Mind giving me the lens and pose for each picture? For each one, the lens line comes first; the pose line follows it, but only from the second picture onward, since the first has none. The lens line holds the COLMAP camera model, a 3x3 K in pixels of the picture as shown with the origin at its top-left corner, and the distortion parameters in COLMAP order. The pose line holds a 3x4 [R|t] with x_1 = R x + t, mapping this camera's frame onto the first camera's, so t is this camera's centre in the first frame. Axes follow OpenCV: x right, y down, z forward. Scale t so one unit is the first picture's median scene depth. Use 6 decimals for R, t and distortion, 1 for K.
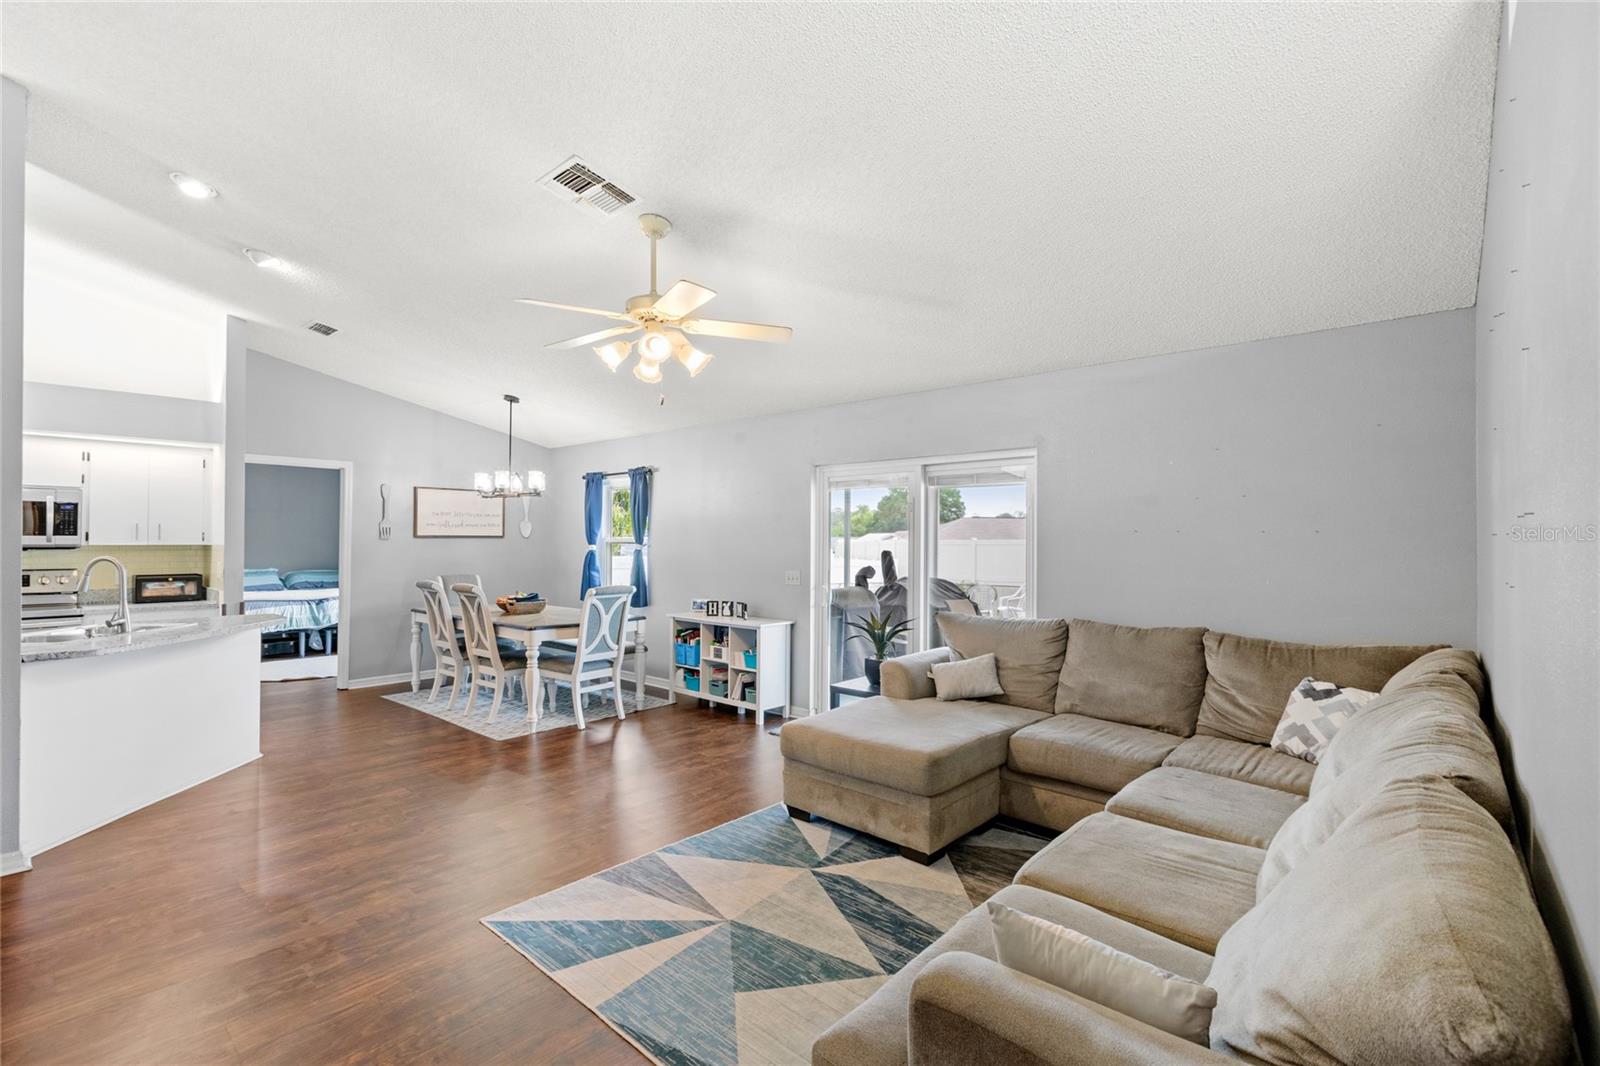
lens RADIAL K [[729.8, 0, 791.4], [0, 729.8, 531.5], [0, 0, 1]] dist [0.001592, -0.000274]
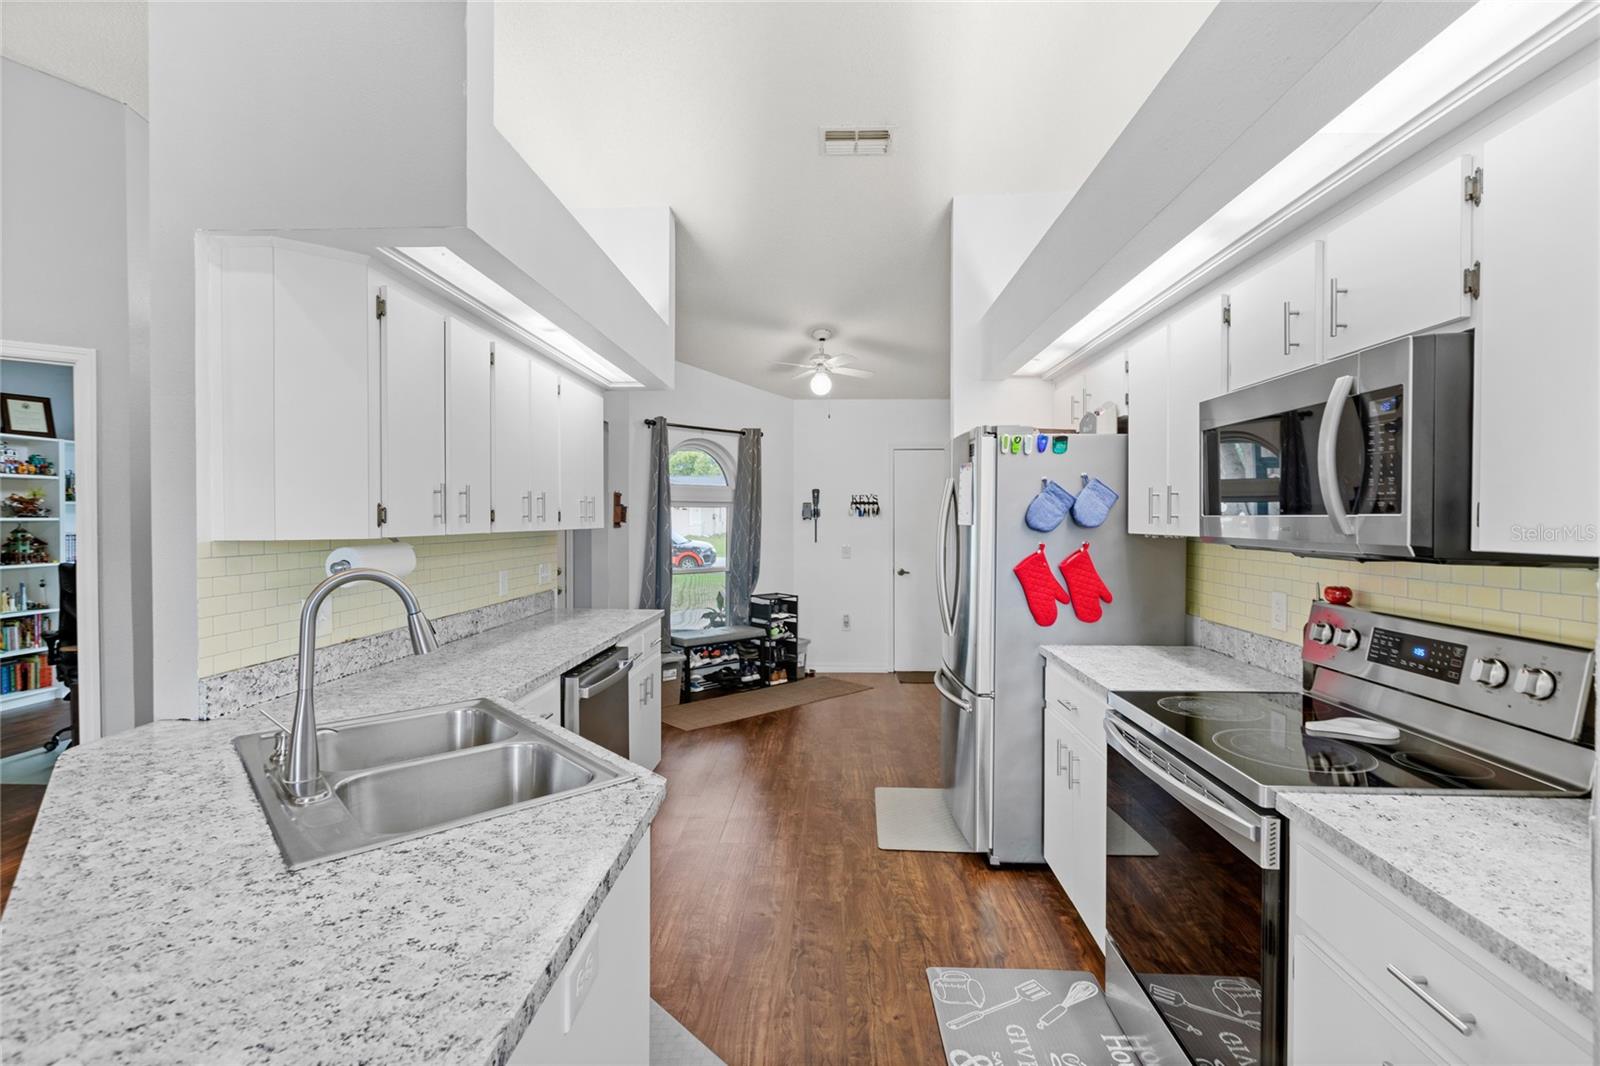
lens RADIAL K [[729.8, 0, 805.5], [0, 729.8, 531.2], [0, 0, 1]] dist [0.001592, -0.000274]
pose [[-0.770936, 0.005477, -0.636890, -0.600239], [0.002917, 0.999983, 0.005068, 0.009596], [0.636906, 0.002049, -0.770938, 0.982271]]
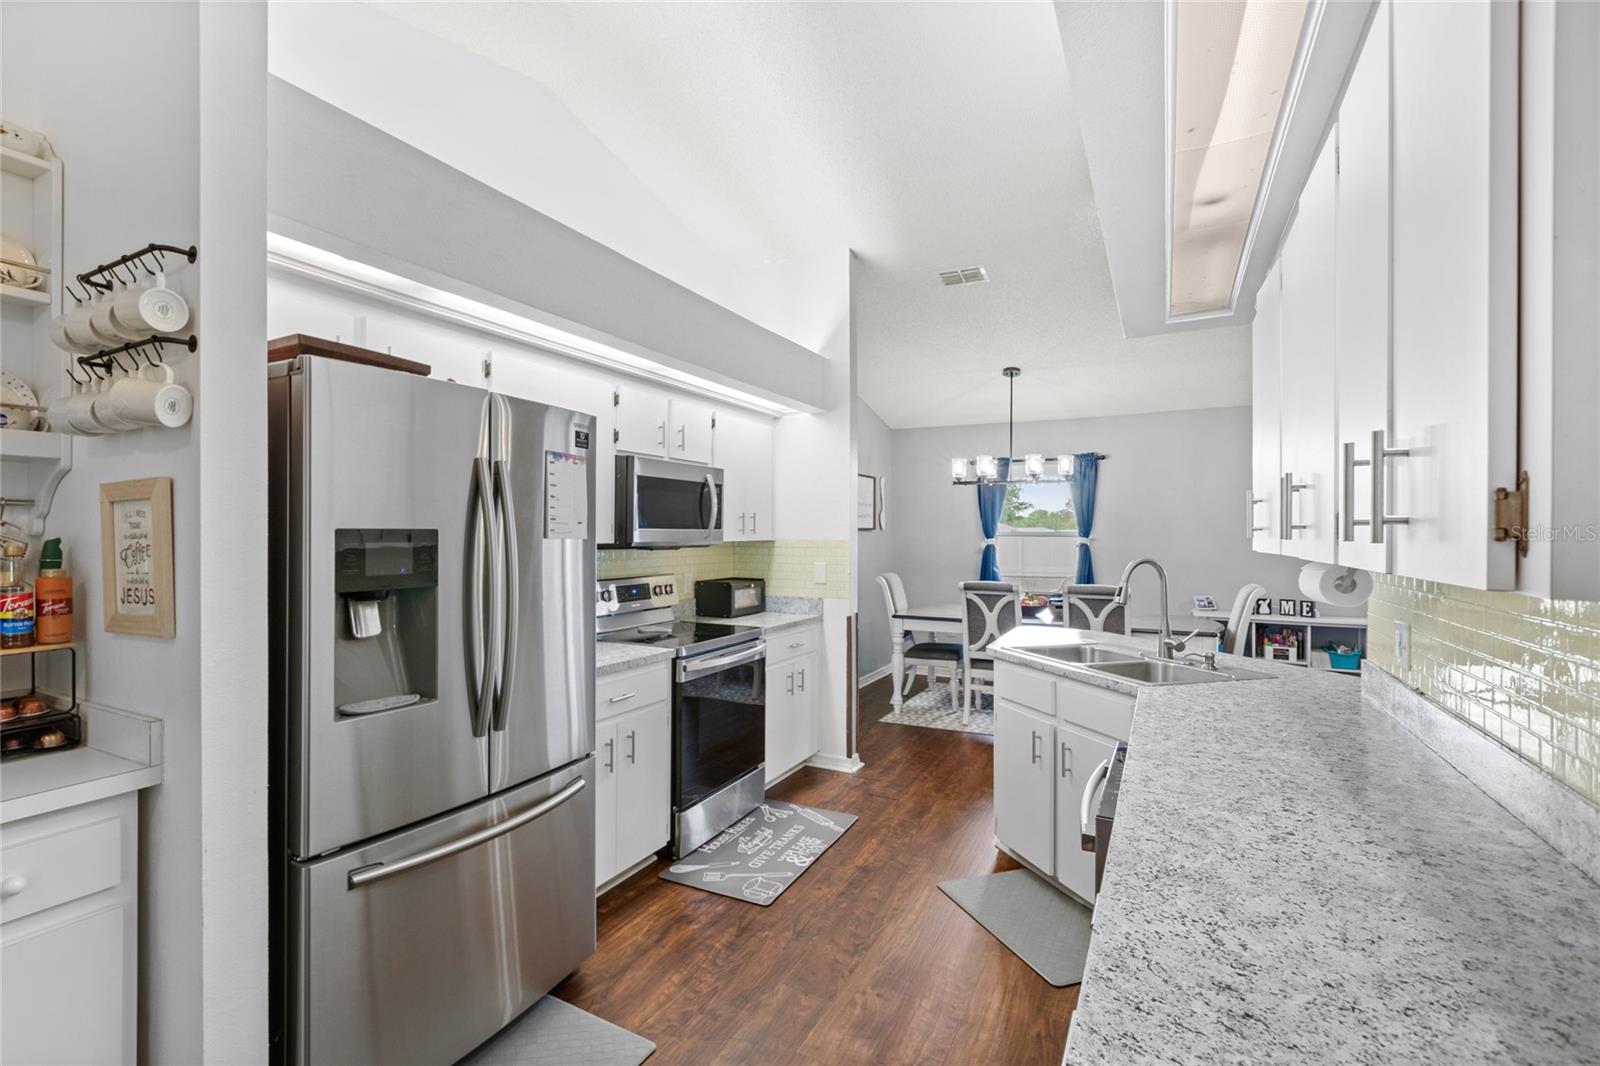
lens RADIAL K [[729.8, 0, 755.4], [0, 729.8, 533.9], [0, 0, 1]] dist [0.001592, -0.000274]
pose [[0.975584, -0.000830, 0.219624, -1.021714], [-0.002764, 0.999867, 0.016058, -0.001074], [-0.219608, -0.016273, 0.975453, 0.247071]]
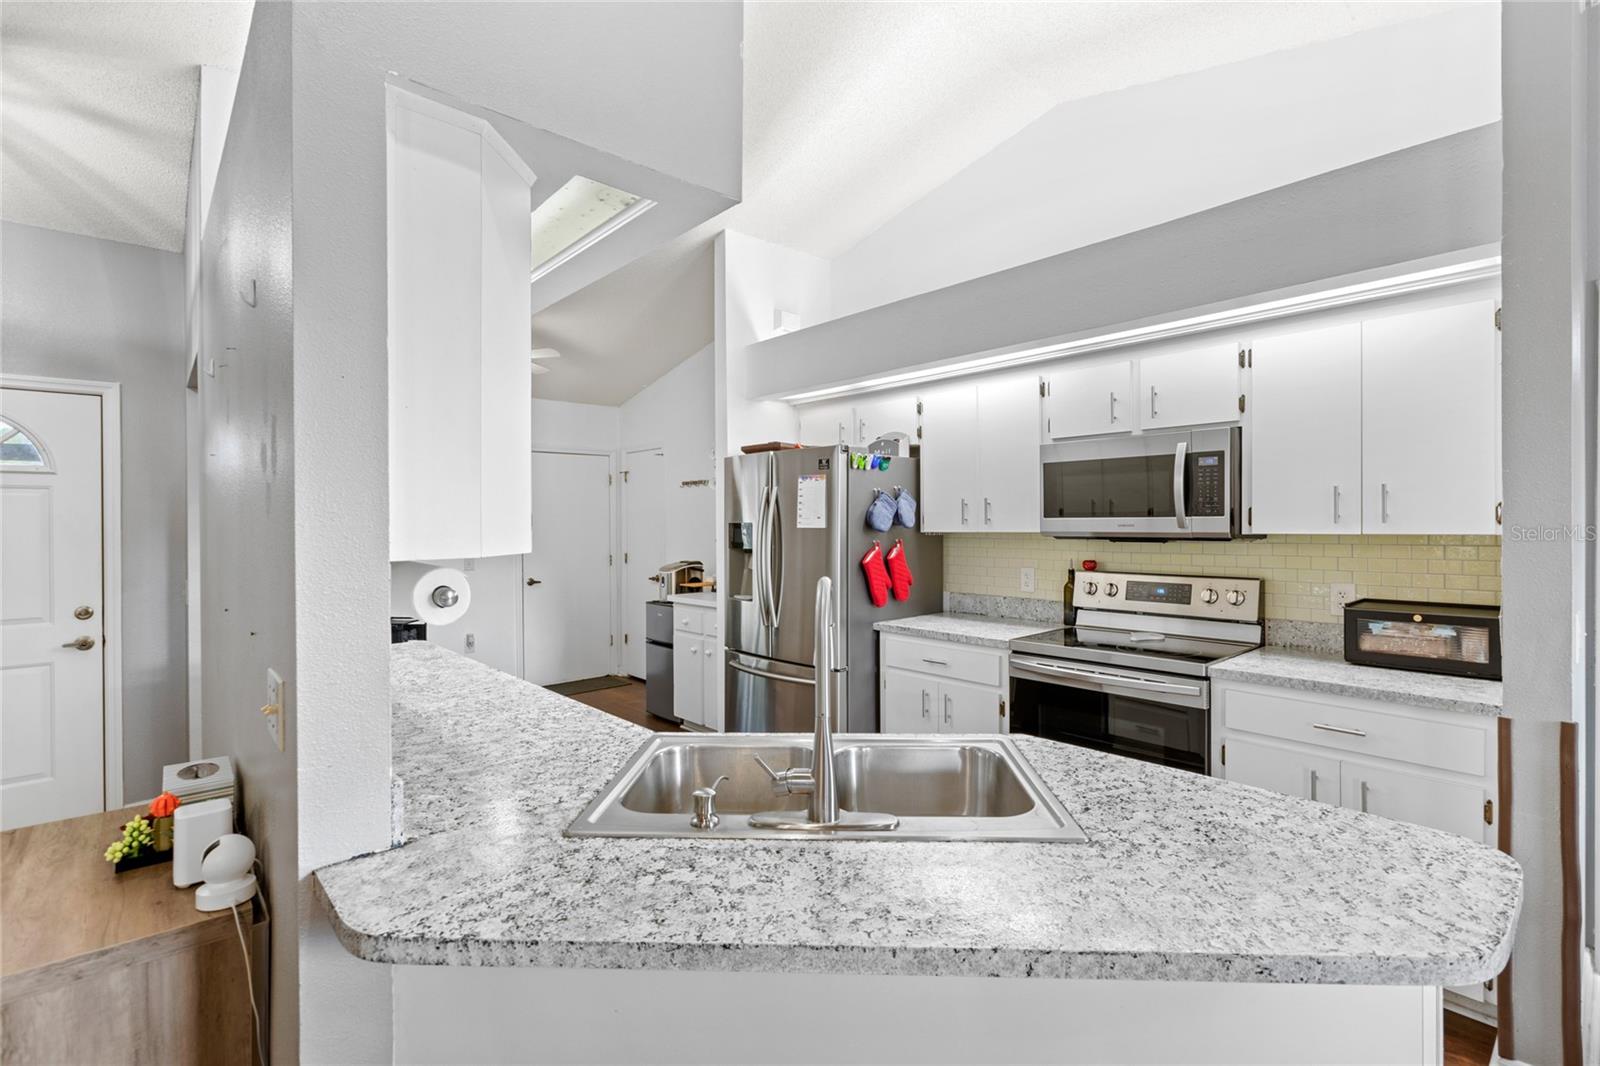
lens RADIAL K [[729.8, 0, 815.3], [0, 729.8, 524.2], [0, 0, 1]] dist [0.001592, -0.000274]
pose [[-0.092215, -0.001245, -0.995738, -0.409510], [0.020064, 0.999794, -0.003108, 0.007058], [0.995537, -0.020265, -0.092171, 0.703487]]
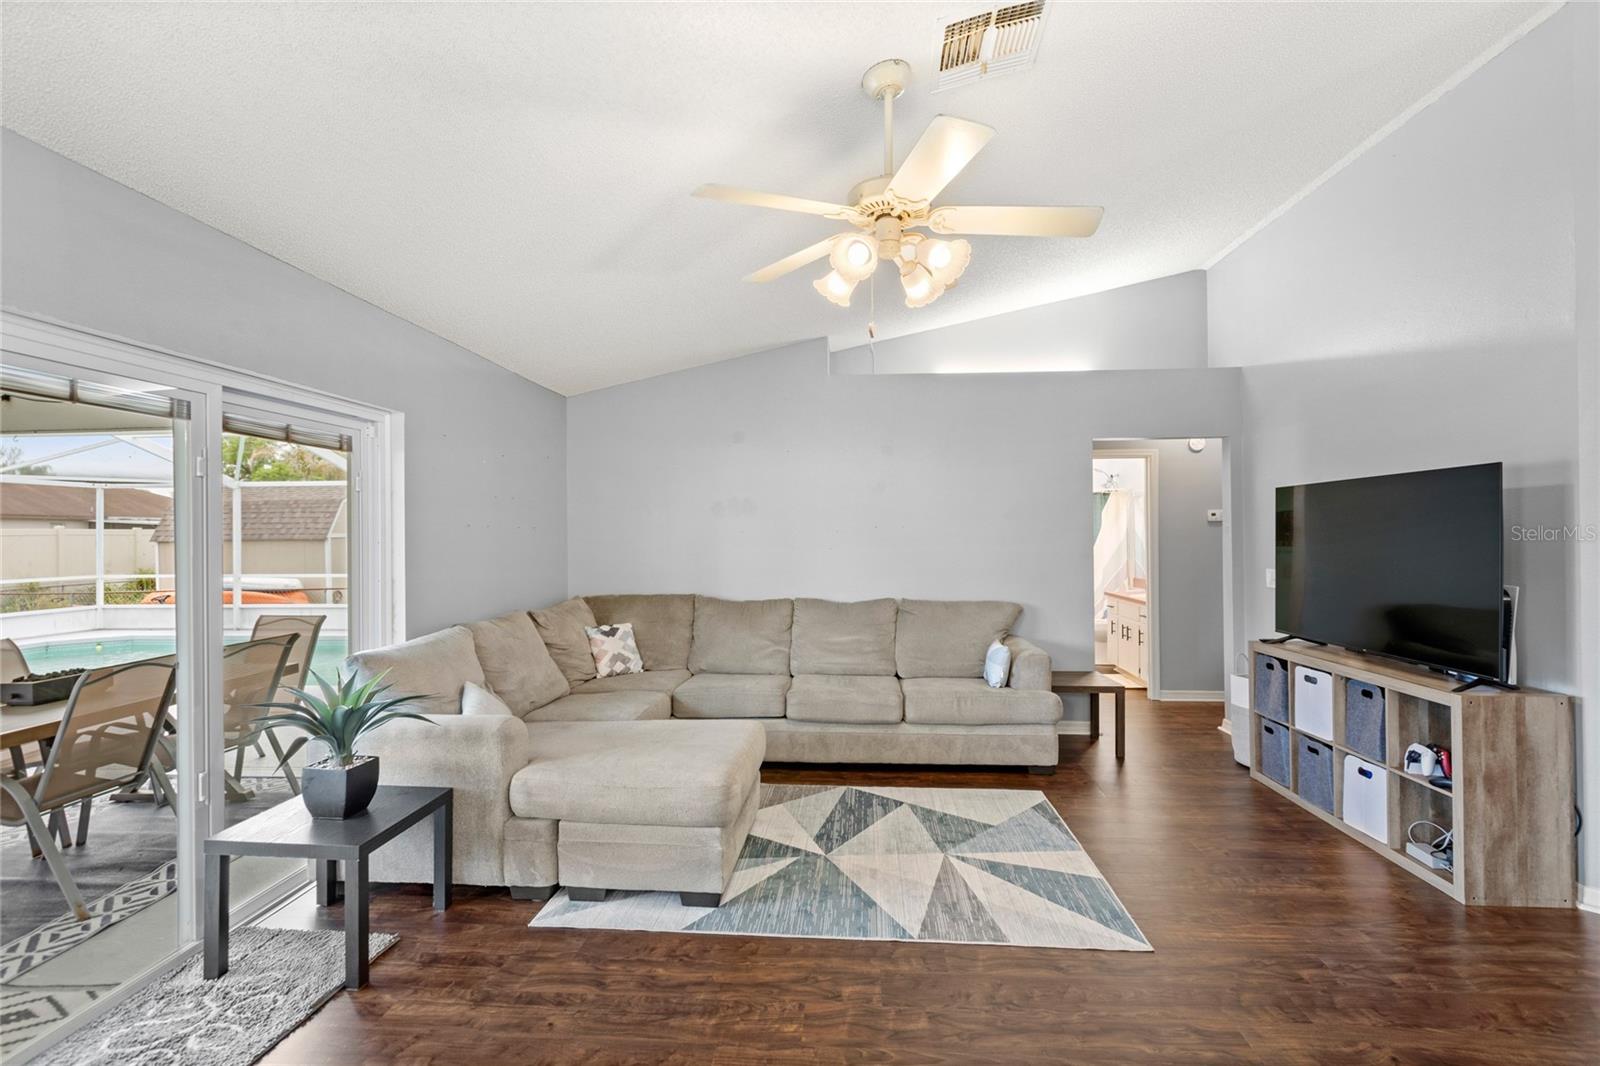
lens RADIAL K [[729.8, 0, 800.7], [0, 729.8, 529.2], [0, 0, 1]] dist [0.001592, -0.000274]
pose [[-0.616274, 0.004838, 0.787517, -0.419520], [-0.005448, 0.999931, -0.010405, 0.008864], [-0.787513, -0.010703, -0.616205, 0.915368]]
